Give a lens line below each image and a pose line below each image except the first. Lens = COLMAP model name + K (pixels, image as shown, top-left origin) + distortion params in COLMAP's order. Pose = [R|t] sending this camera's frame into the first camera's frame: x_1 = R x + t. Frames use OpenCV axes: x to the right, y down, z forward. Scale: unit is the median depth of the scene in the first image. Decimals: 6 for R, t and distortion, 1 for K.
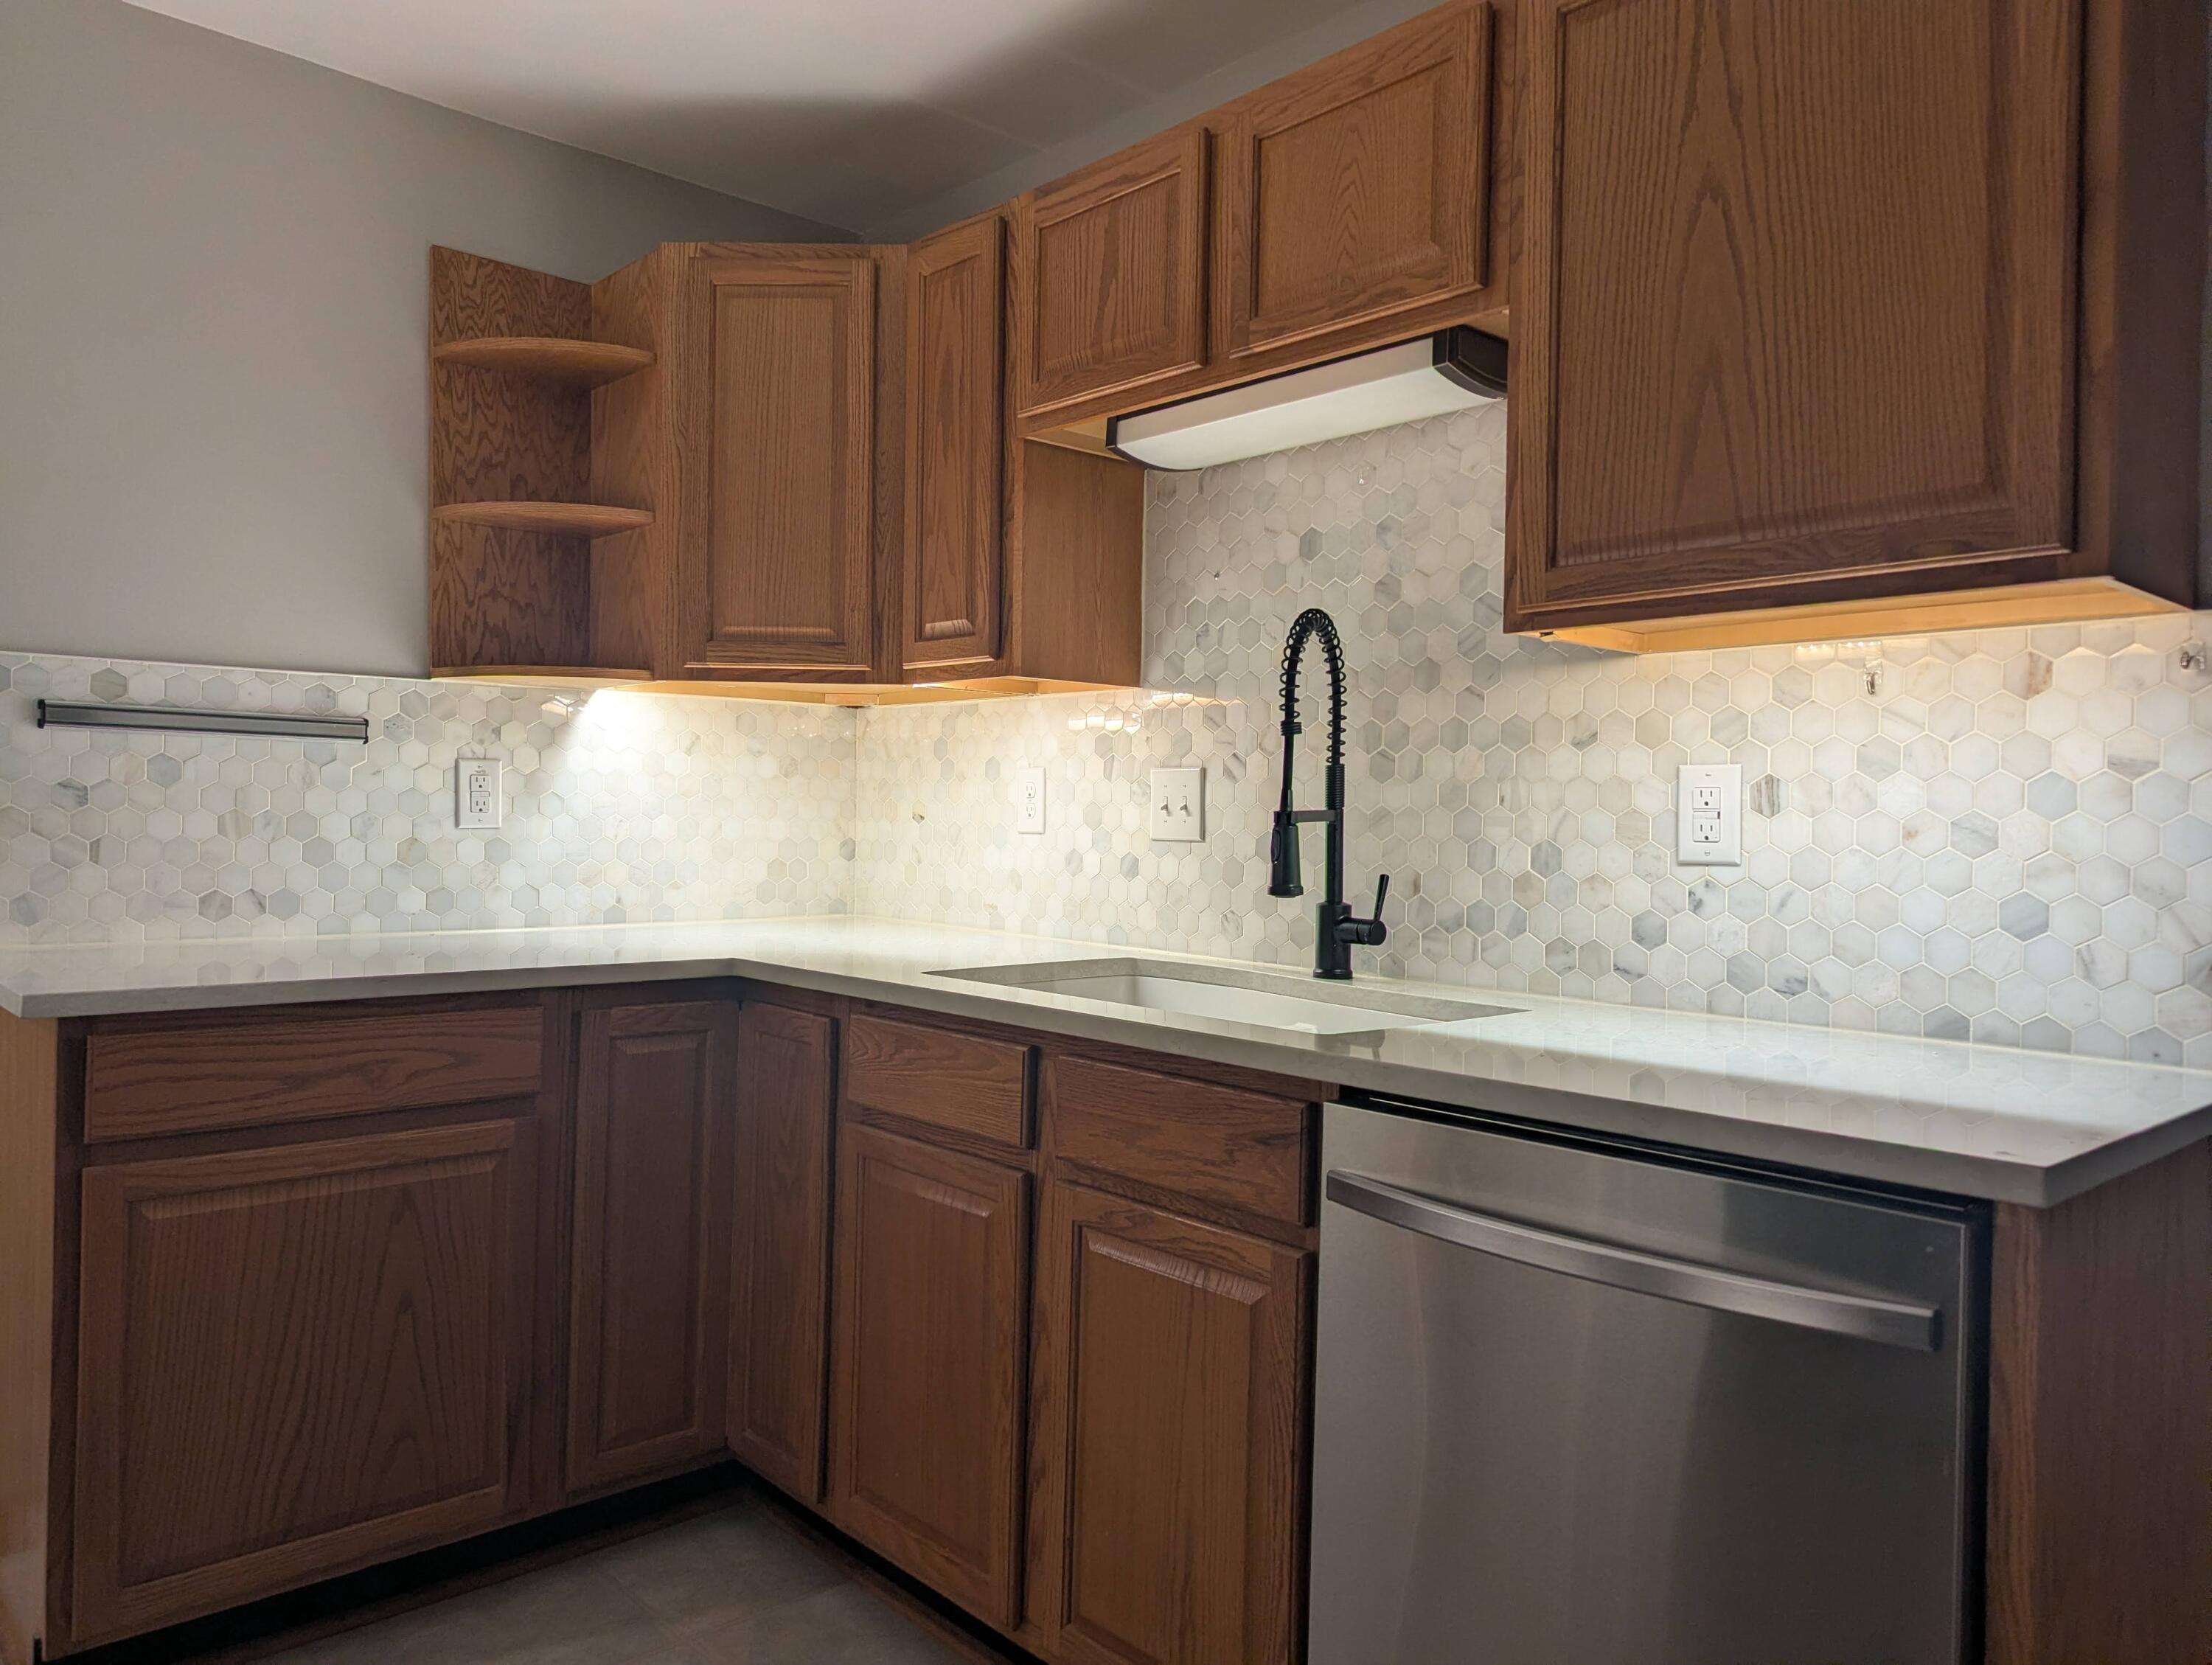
lens RADIAL K [[1567.3, 0, 1091.4], [0, 1567.3, 823.8], [0, 0, 1]] dist [0.049510, -0.003668]
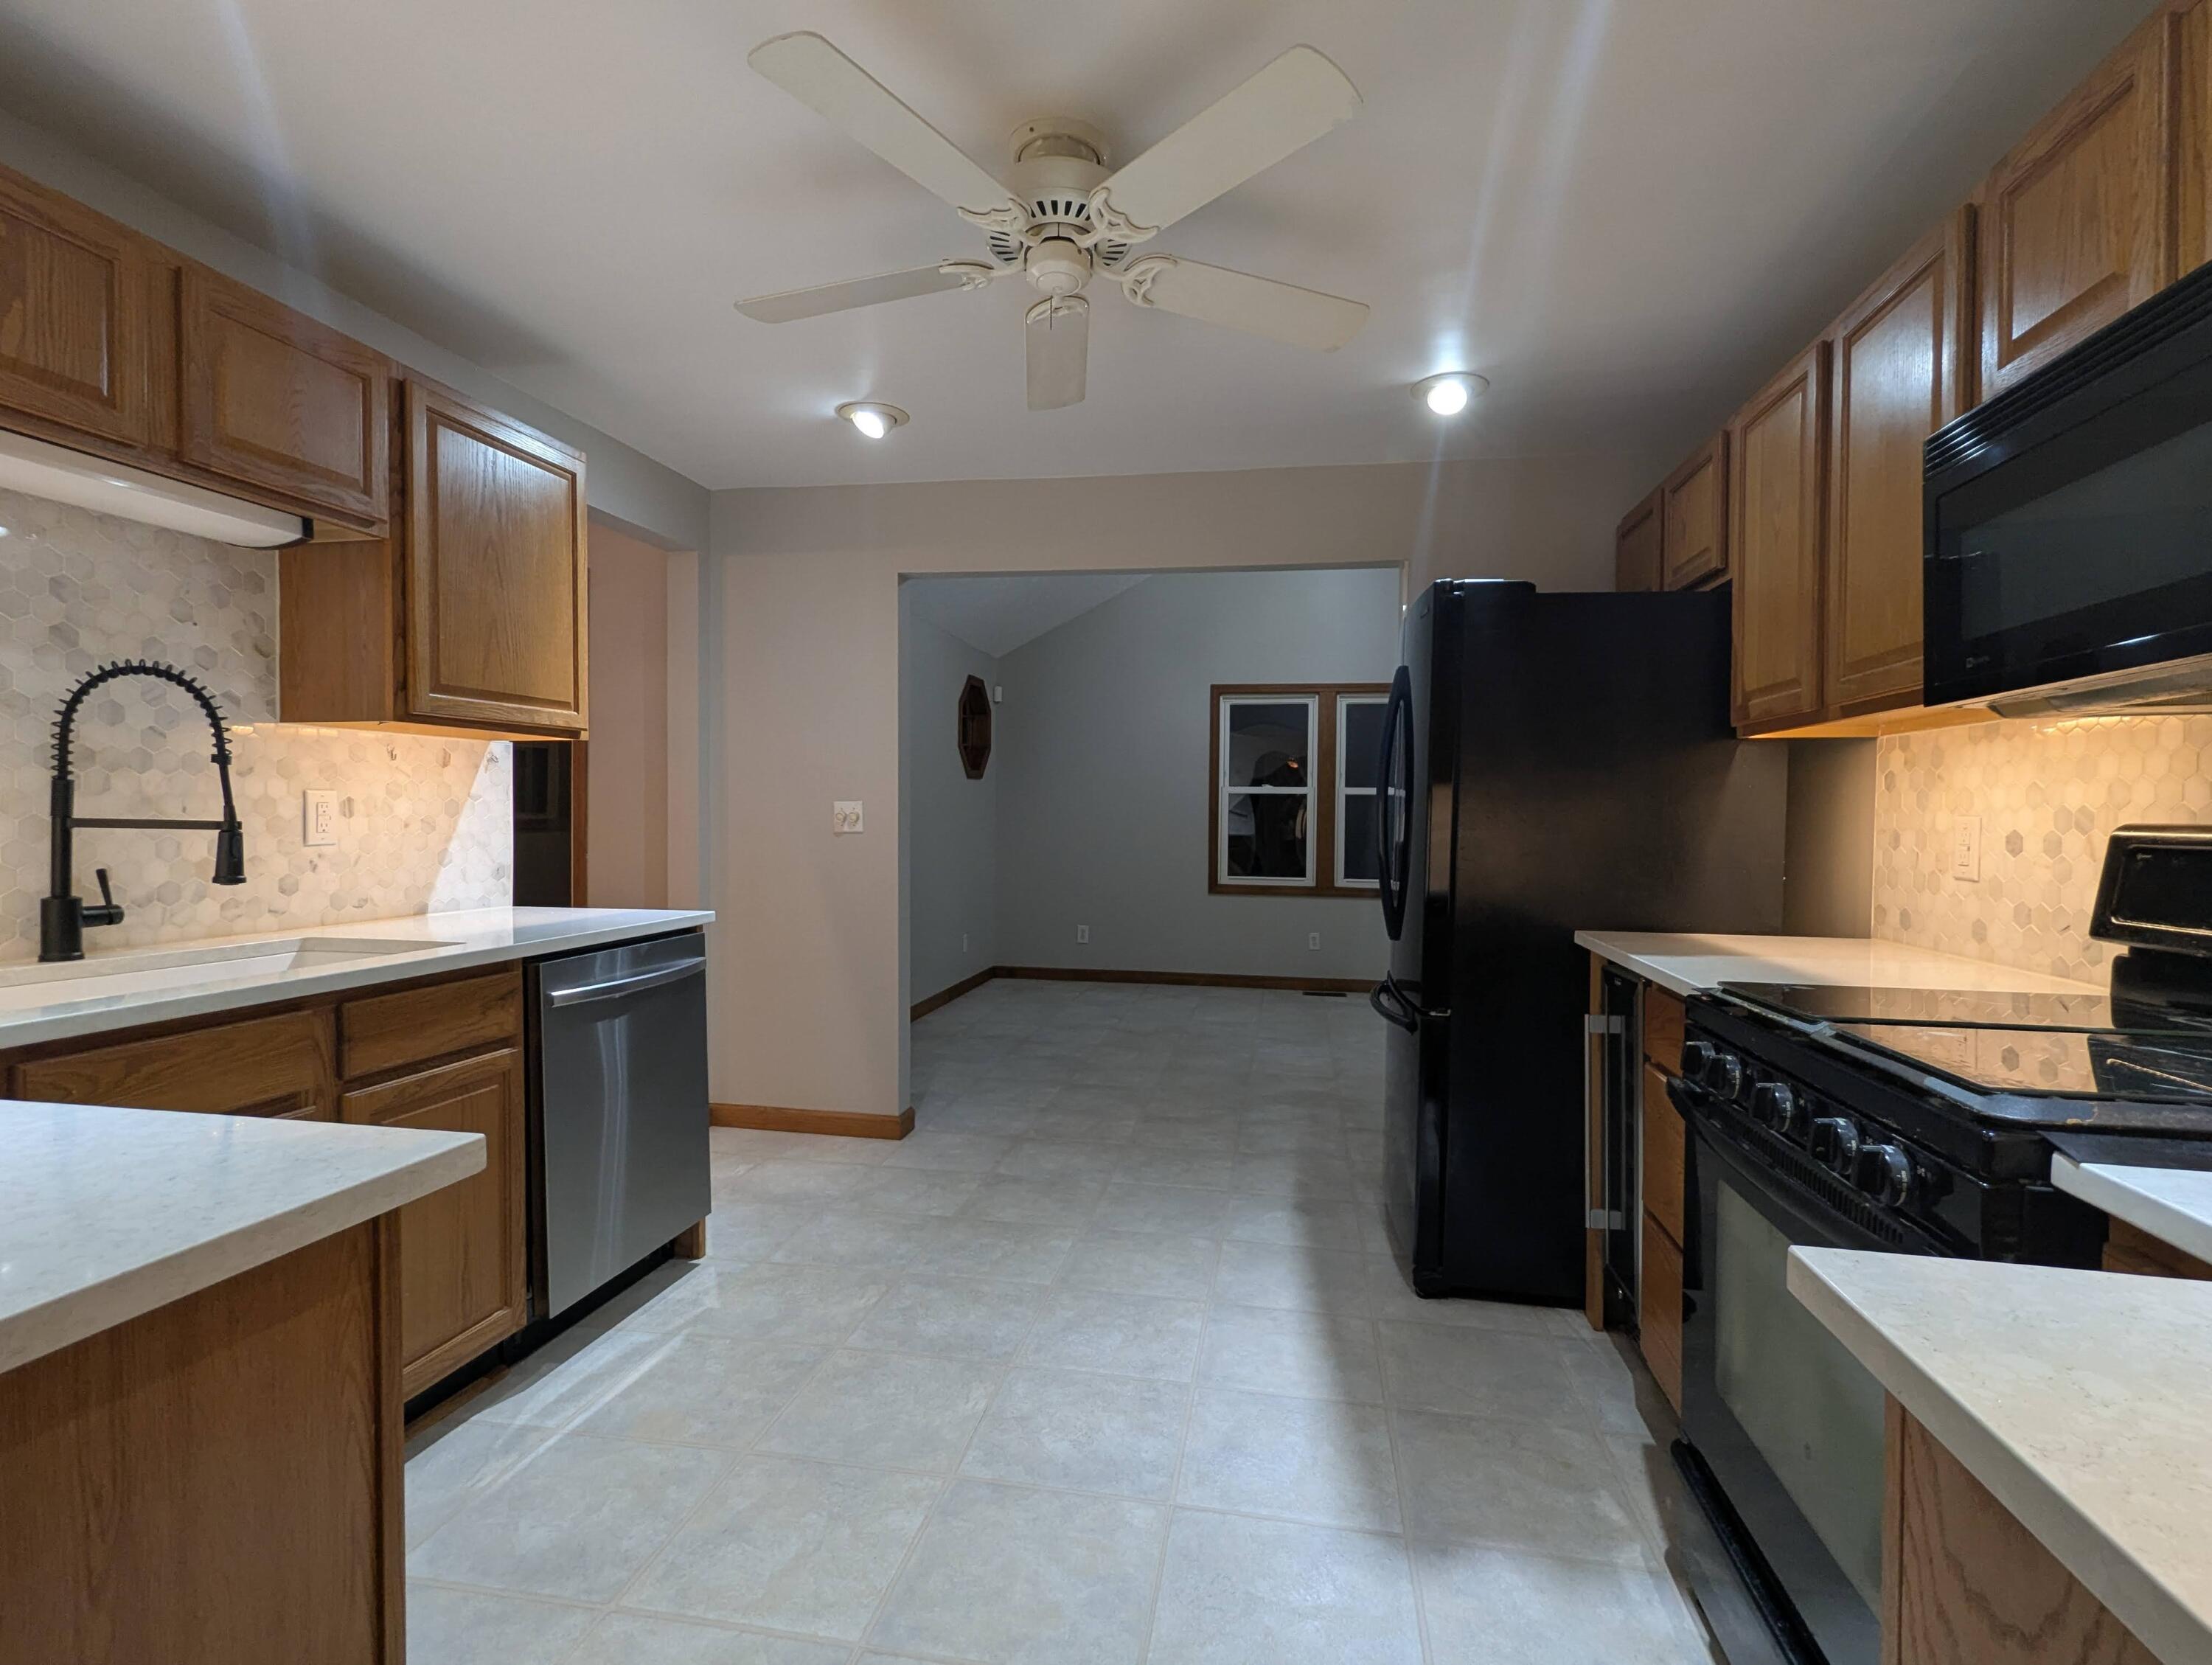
lens RADIAL K [[1044.3, 0, 1115.3], [0, 1044.3, 834.4], [0, 0, 1]] dist [0.002074, 0.000585]
pose [[-0.609646, -0.034829, 0.791908, -0.891779], [-0.011920, 0.999324, 0.034774, -0.031176], [-0.792584, 0.011760, -0.609649, 0.796894]]
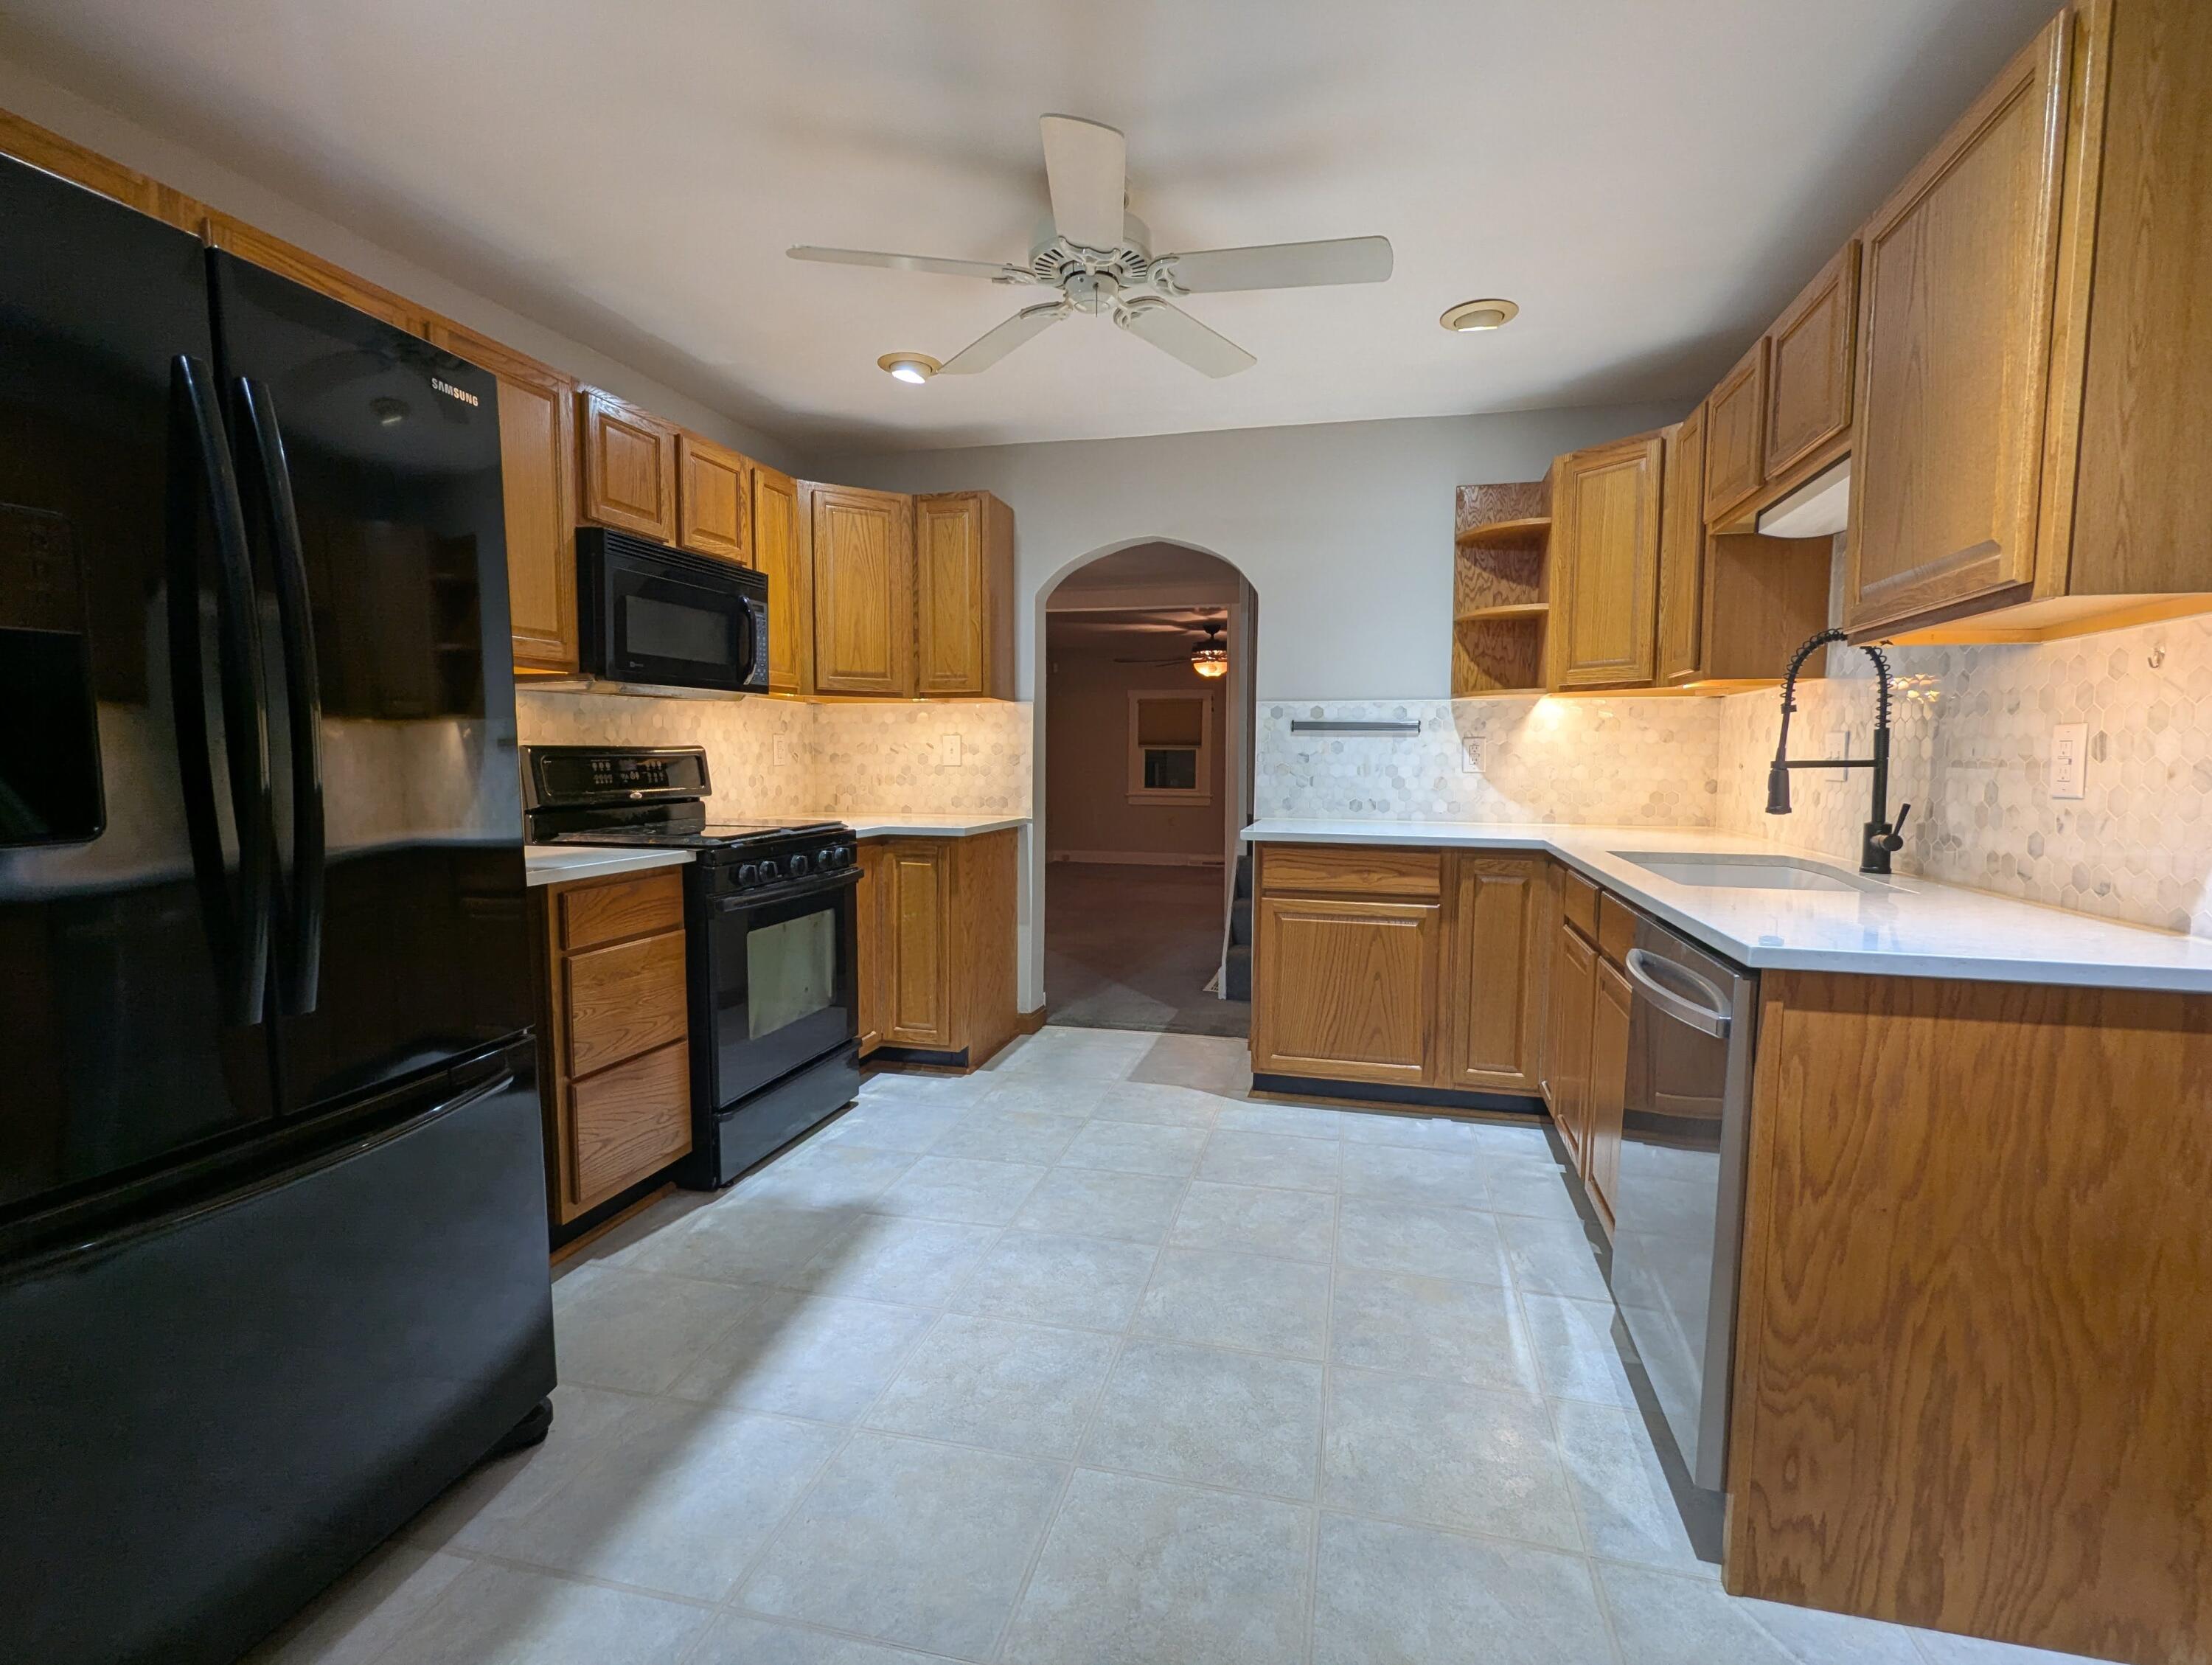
lens RADIAL K [[1044.3, 0, 1115.3], [0, 1044.3, 834.4], [0, 0, 1]] dist [0.002074, 0.000585]
pose [[0.557183, 0.050831, -0.828832, 0.538721], [-0.002602, 0.998227, 0.059471, 0.004322], [0.830385, -0.030980, 0.556328, -0.142546]]
